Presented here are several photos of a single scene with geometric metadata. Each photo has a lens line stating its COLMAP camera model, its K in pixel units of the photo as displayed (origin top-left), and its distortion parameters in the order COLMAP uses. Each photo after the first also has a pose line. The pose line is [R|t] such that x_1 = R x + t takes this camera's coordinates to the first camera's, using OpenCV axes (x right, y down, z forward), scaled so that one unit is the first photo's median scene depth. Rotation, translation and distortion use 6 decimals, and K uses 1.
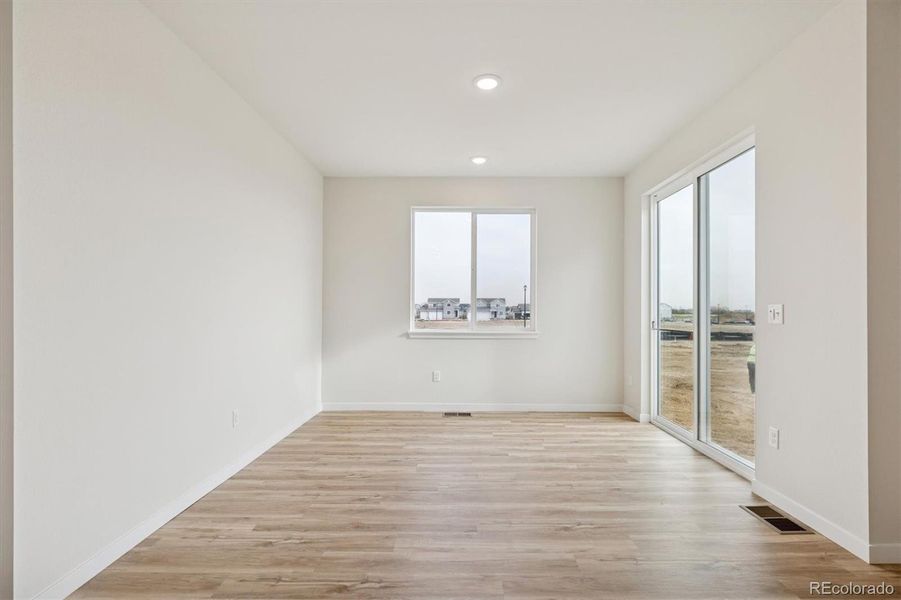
lens RADIAL K [[429.4, 0, 449.5], [0, 429.4, 310.8], [0, 0, 1]] dist [-0.000389, -0.000088]
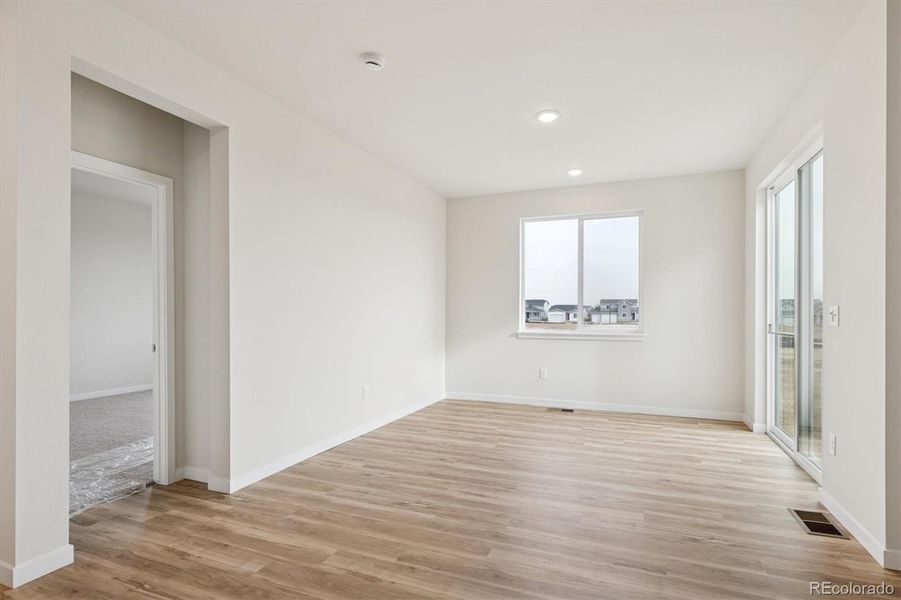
lens RADIAL K [[441.7, 0, 452.1], [0, 441.7, 314.2], [0, 0, 1]] dist [-0.001482, -0.000255]
pose [[0.931228, -0.000628, -0.364437, 0.212758], [0.001387, 0.999997, 0.001821, 0.000346], [0.364435, -0.002201, 0.931226, -0.155886]]
